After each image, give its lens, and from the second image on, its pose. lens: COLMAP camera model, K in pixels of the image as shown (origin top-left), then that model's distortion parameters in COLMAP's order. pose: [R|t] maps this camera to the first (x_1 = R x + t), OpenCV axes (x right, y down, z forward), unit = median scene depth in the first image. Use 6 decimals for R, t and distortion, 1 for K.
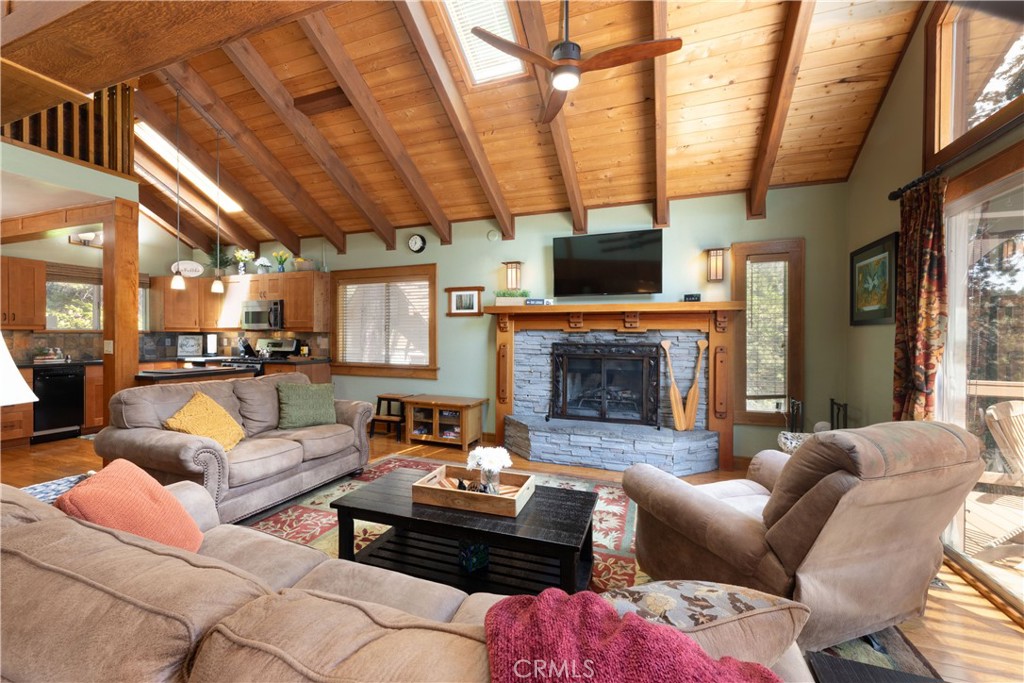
lens RADIAL K [[412.0, 0, 501.2], [0, 412.0, 337.2], [0, 0, 1]] dist [0.001750, -0.001273]
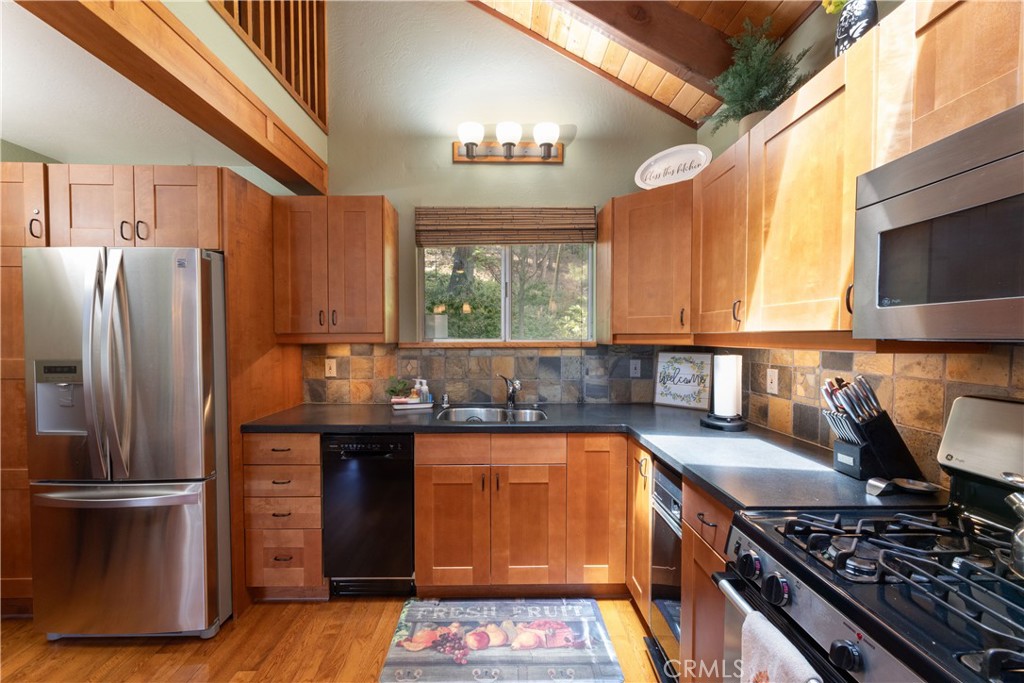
lens RADIAL K [[412.0, 0, 499.6], [0, 412.0, 348.0], [0, 0, 1]] dist [0.001750, -0.001273]
pose [[0.352727, 0.022460, -0.935457, -0.622722], [-0.001886, 0.999727, 0.023292, -0.023745], [0.935724, -0.006452, 0.352673, 0.959019]]
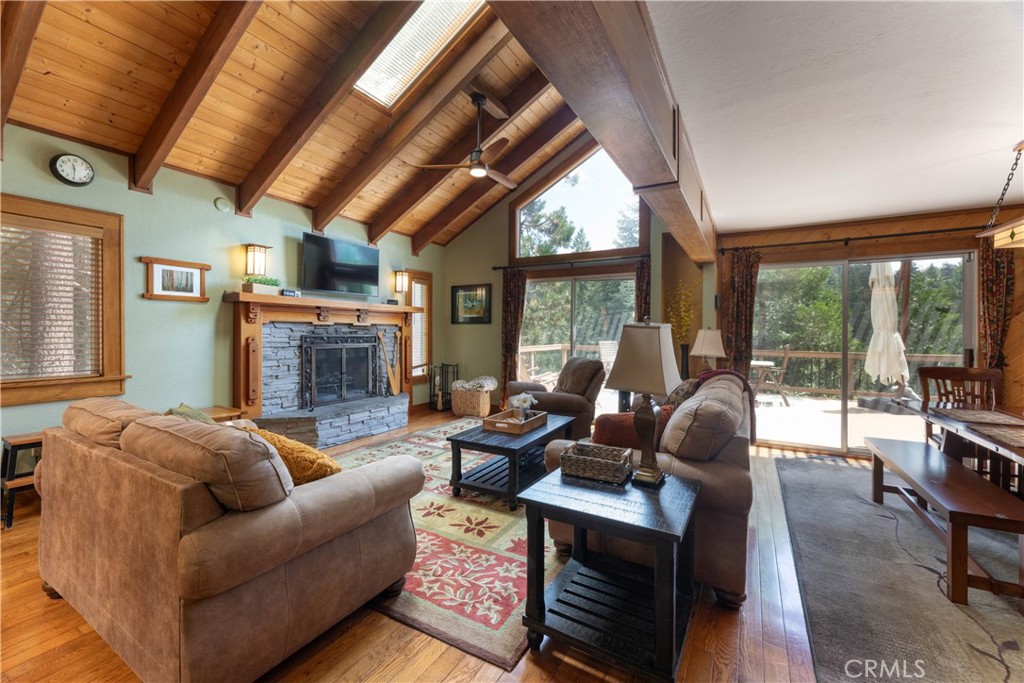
lens RADIAL K [[412.0, 0, 504.3], [0, 412.0, 334.7], [0, 0, 1]] dist [0.001750, -0.001273]
pose [[0.167621, -0.012230, 0.985776, -0.730871], [-0.003932, 0.999907, 0.013074, -0.002722], [-0.985844, -0.006068, 0.167557, 0.315053]]
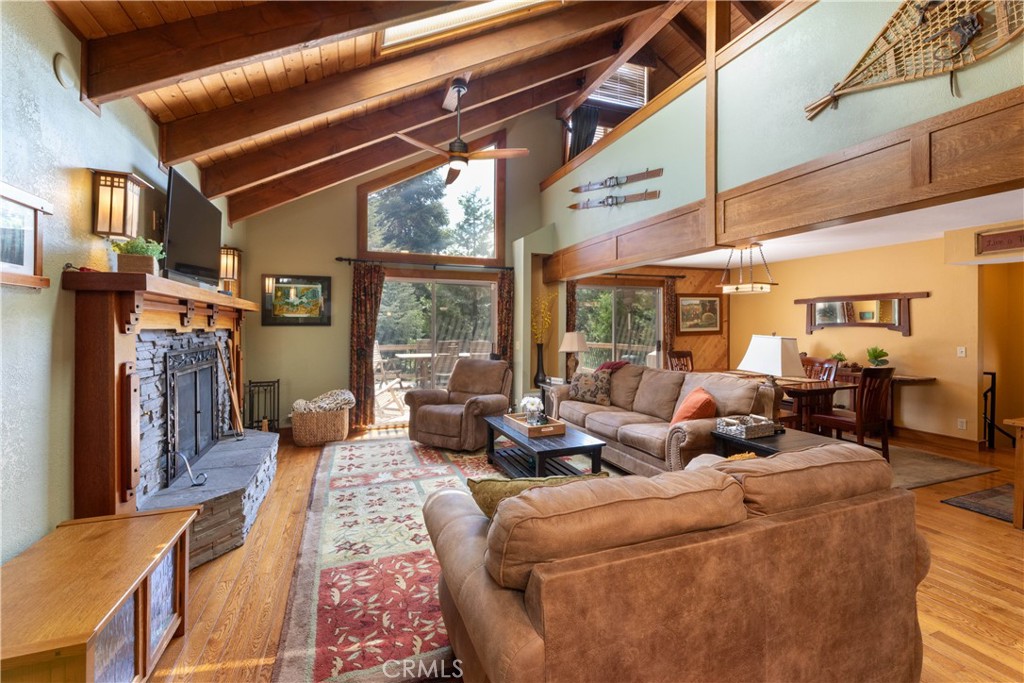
lens RADIAL K [[412.0, 0, 502.0], [0, 412.0, 326.0], [0, 0, 1]] dist [0.001750, -0.001273]
pose [[-0.657568, -0.003623, 0.753387, -0.548958], [-0.001430, 0.999993, 0.003561, -0.023580], [-0.753394, 0.001264, -0.657568, 0.948318]]
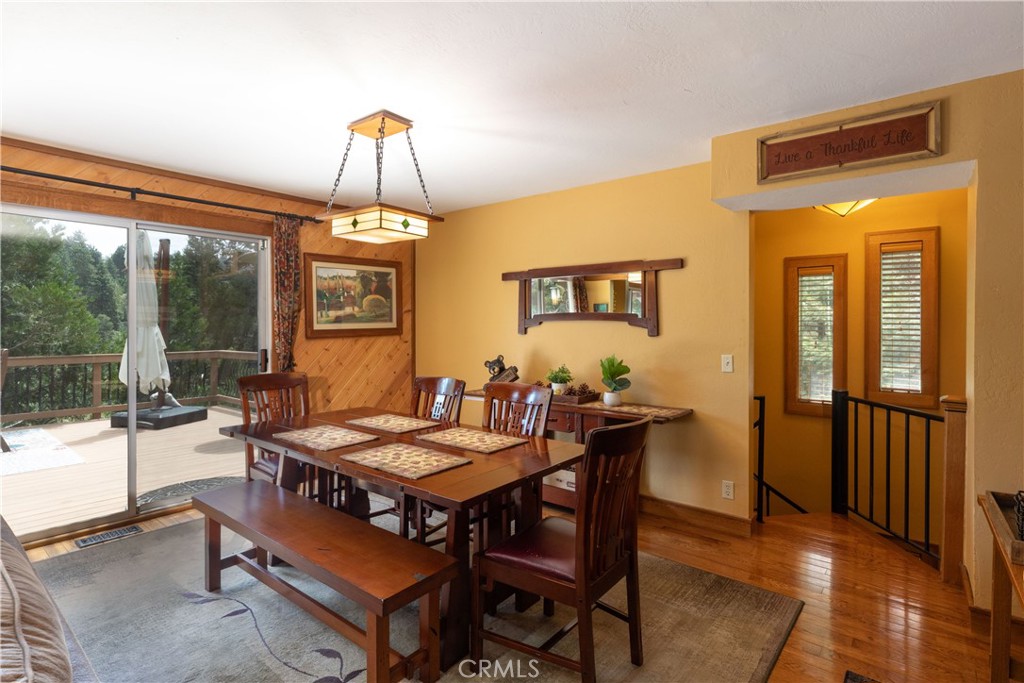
lens RADIAL K [[508.7, 0, 496.7], [0, 508.7, 322.9], [0, 0, 1]] dist [0.001848, 0.000848]
pose [[-0.945410, -0.003952, 0.325860, -0.461014], [-0.004114, 0.999992, 0.000190, -0.013862], [-0.325858, -0.001161, -0.945418, 0.254947]]
